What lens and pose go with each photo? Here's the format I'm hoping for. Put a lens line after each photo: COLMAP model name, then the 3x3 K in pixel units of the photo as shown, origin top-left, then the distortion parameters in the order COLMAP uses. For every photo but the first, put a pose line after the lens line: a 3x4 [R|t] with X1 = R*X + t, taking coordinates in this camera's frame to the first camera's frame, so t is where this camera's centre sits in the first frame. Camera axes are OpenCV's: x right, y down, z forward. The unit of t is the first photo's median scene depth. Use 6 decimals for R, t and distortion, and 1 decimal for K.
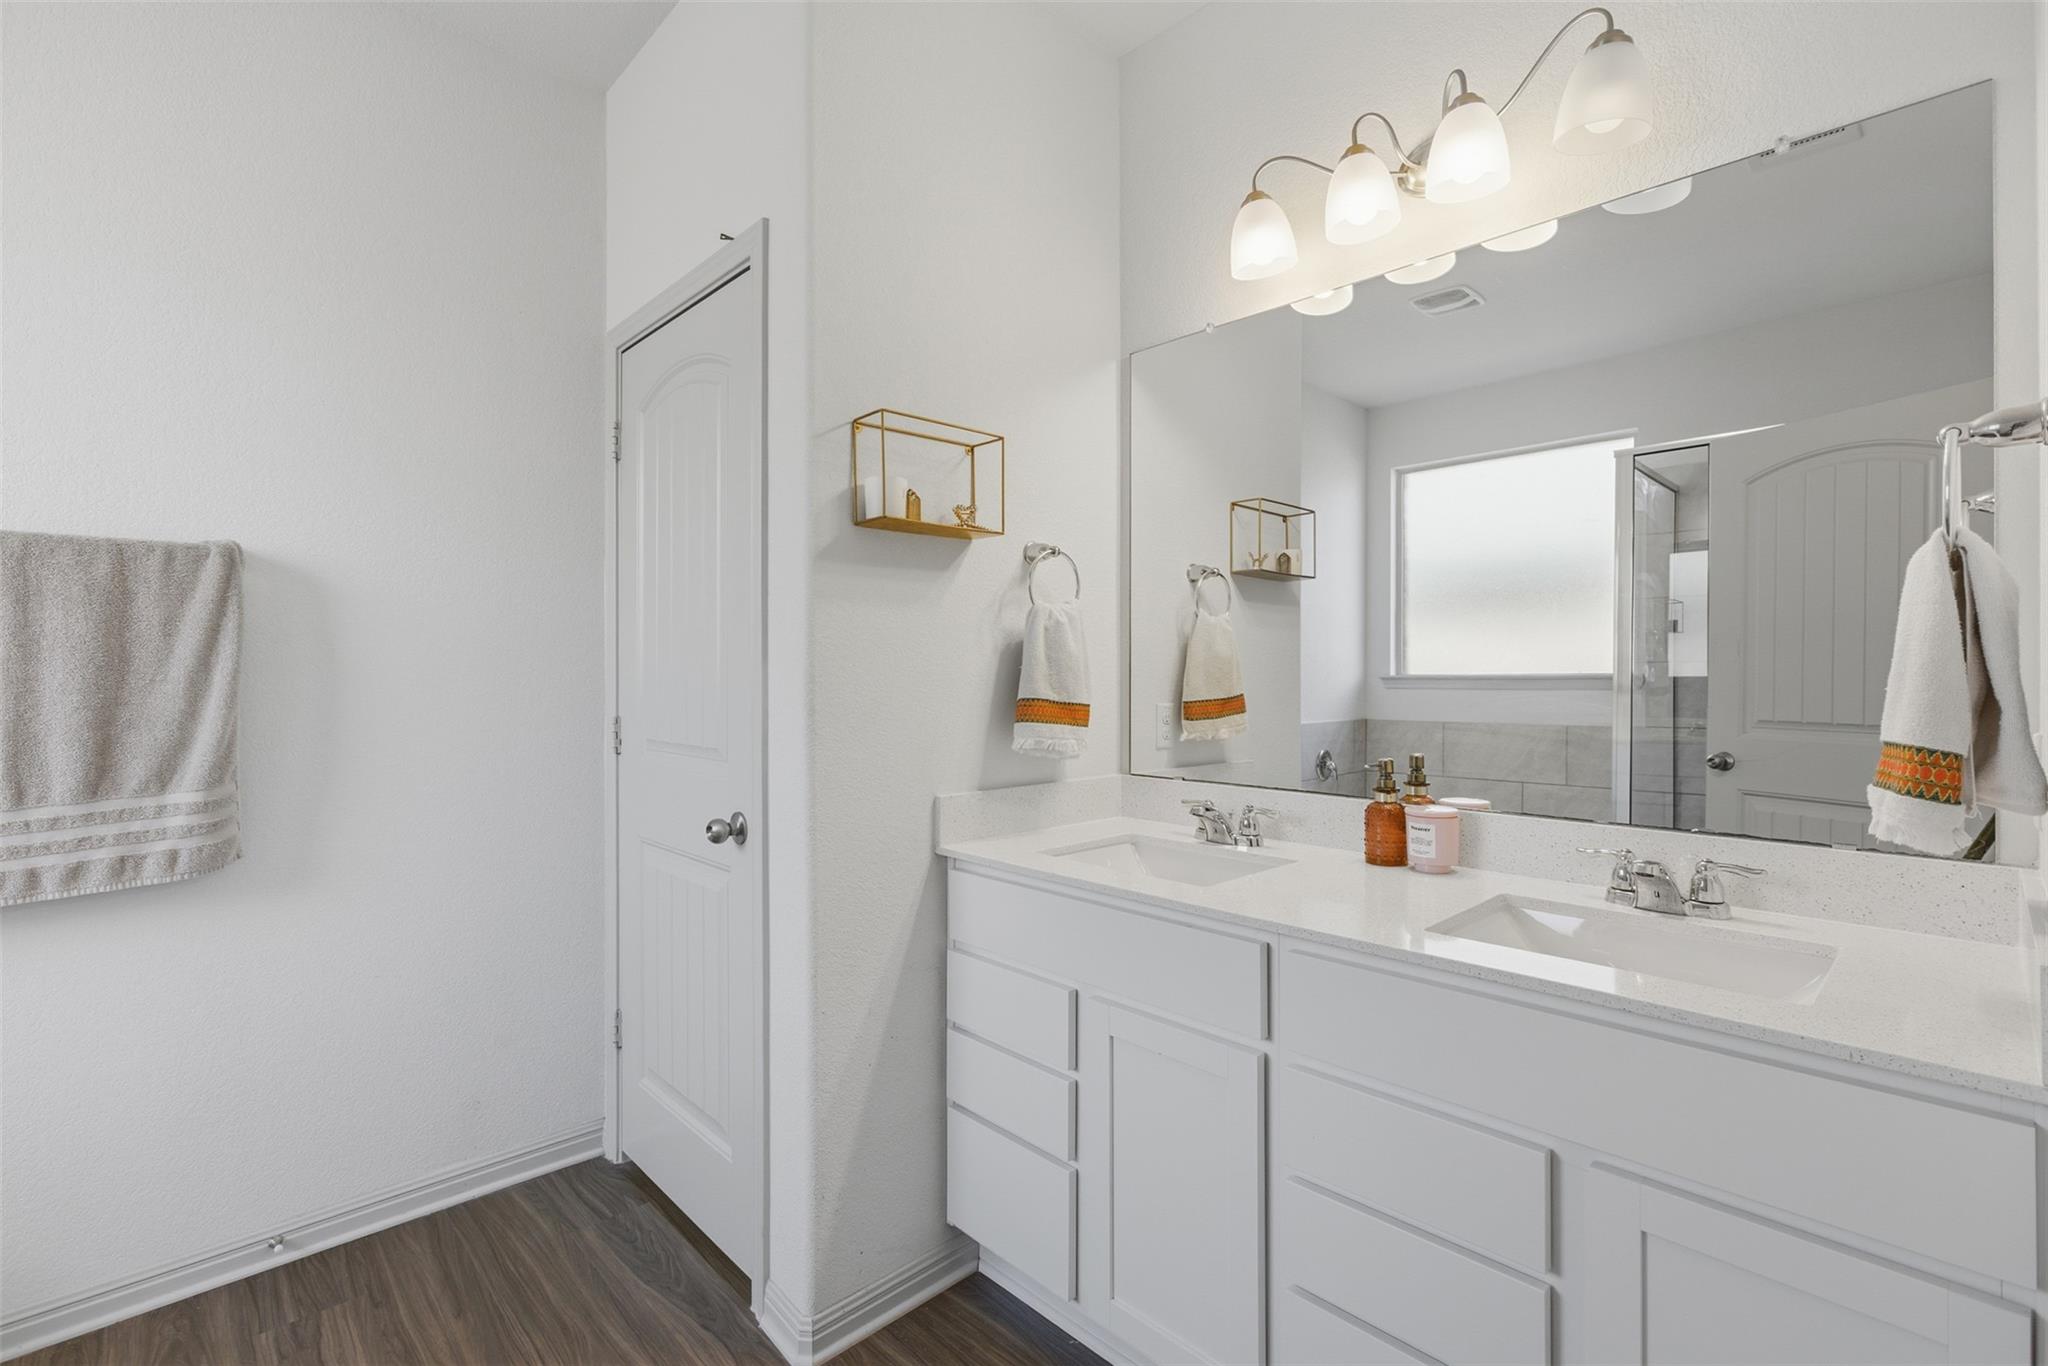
lens RADIAL K [[937.5, 0, 1019.9], [0, 937.5, 671.8], [0, 0, 1]] dist [-0.002465, -0.000861]
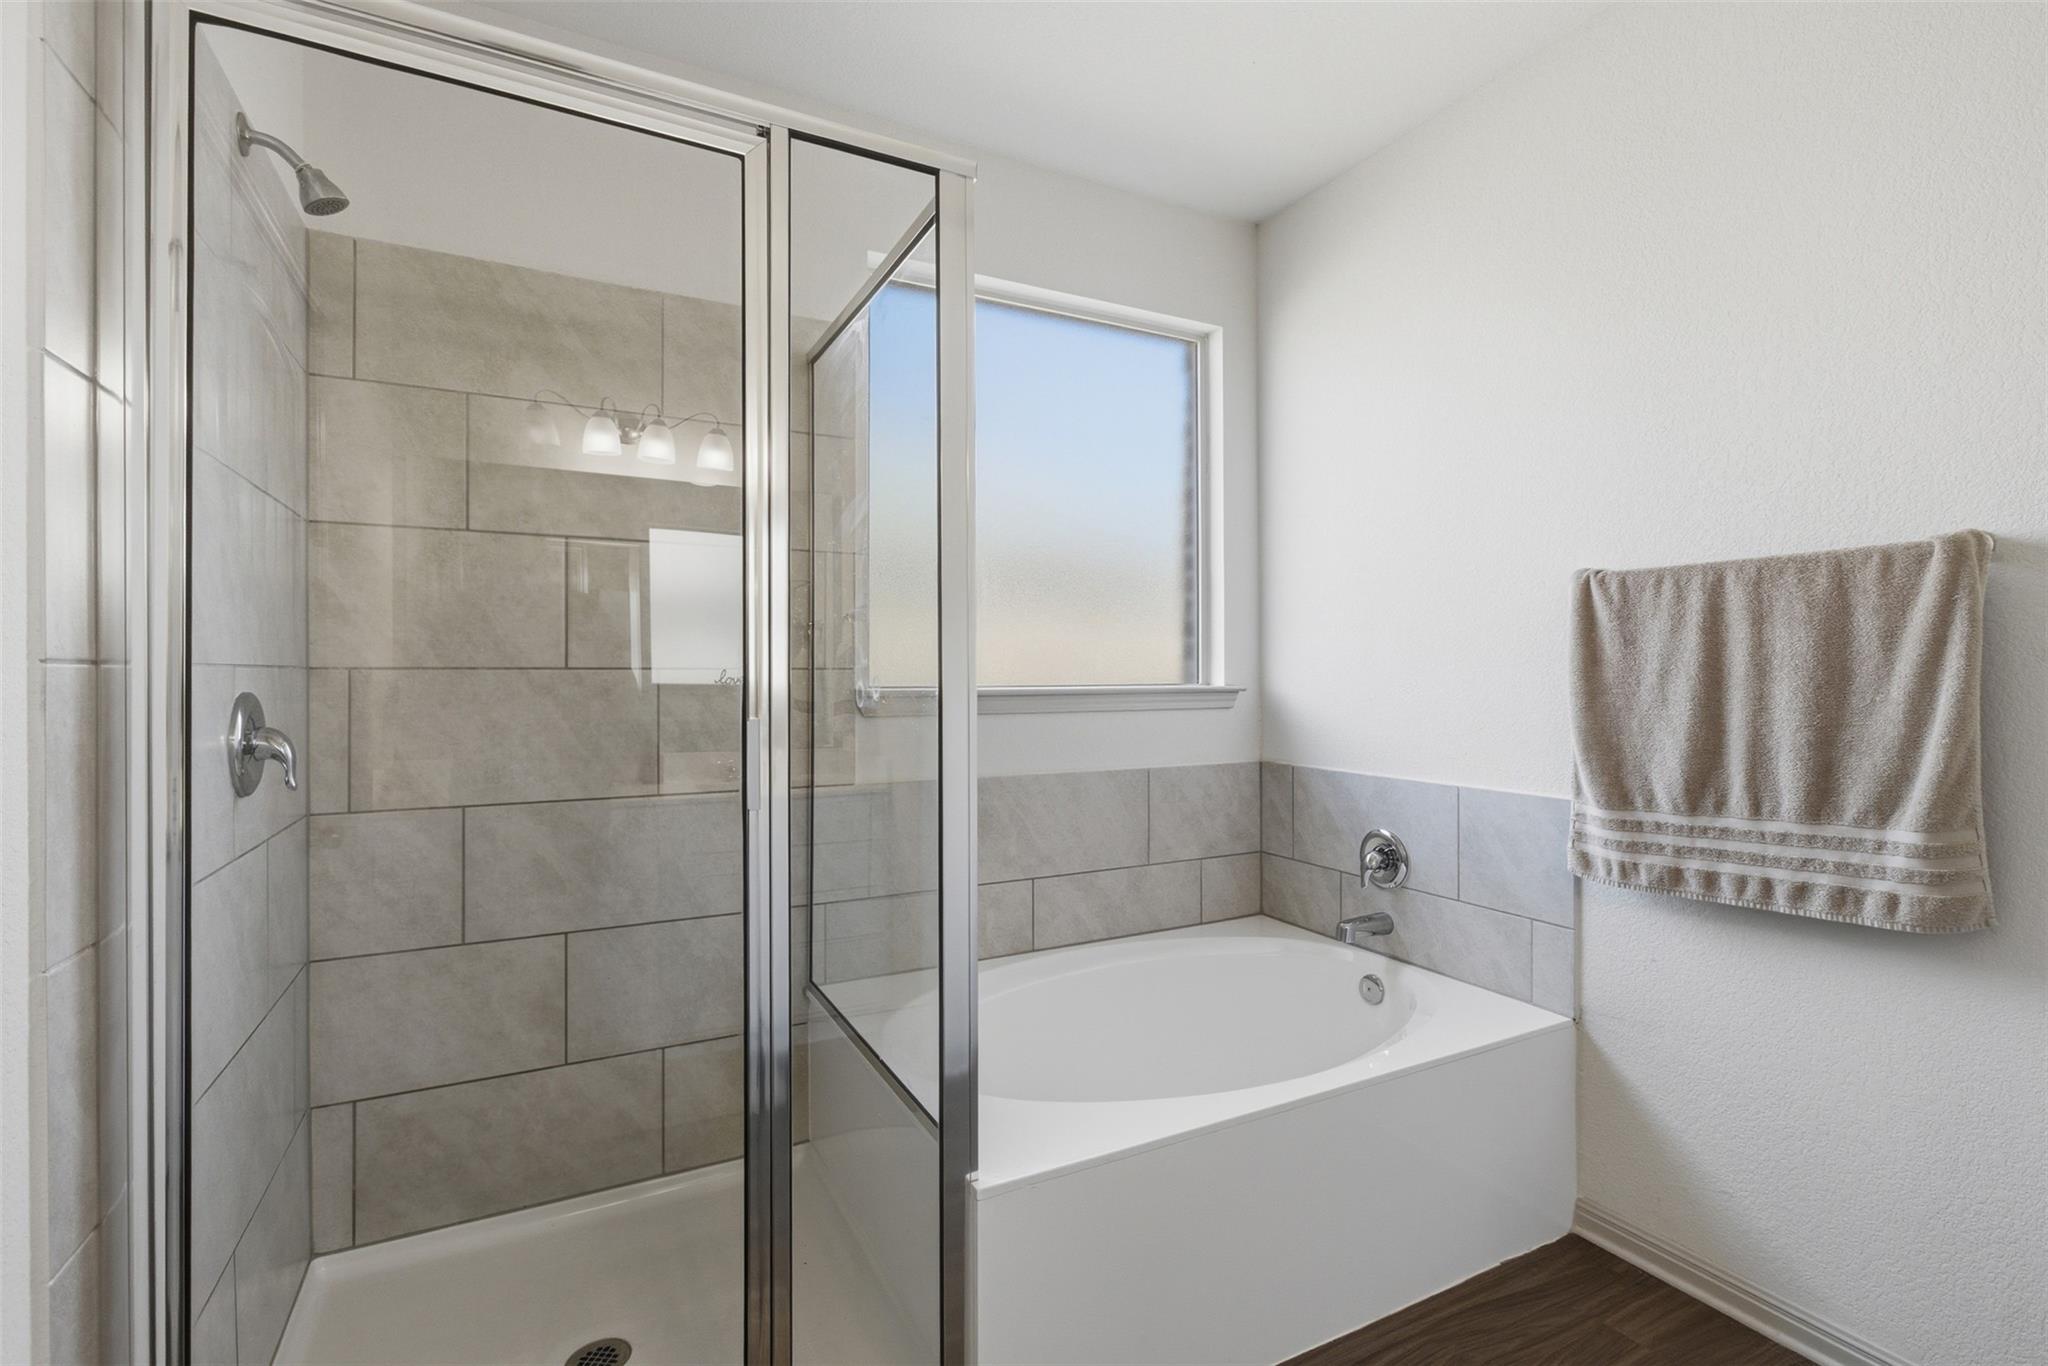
lens RADIAL K [[937.5, 0, 1022.8], [0, 937.5, 681.8], [0, 0, 1]] dist [-0.002465, -0.000861]
pose [[-0.283830, -0.000372, -0.958874, 0.174451], [-0.010962, 0.999936, 0.002857, -0.002748], [0.958812, 0.011322, -0.283816, 0.471475]]
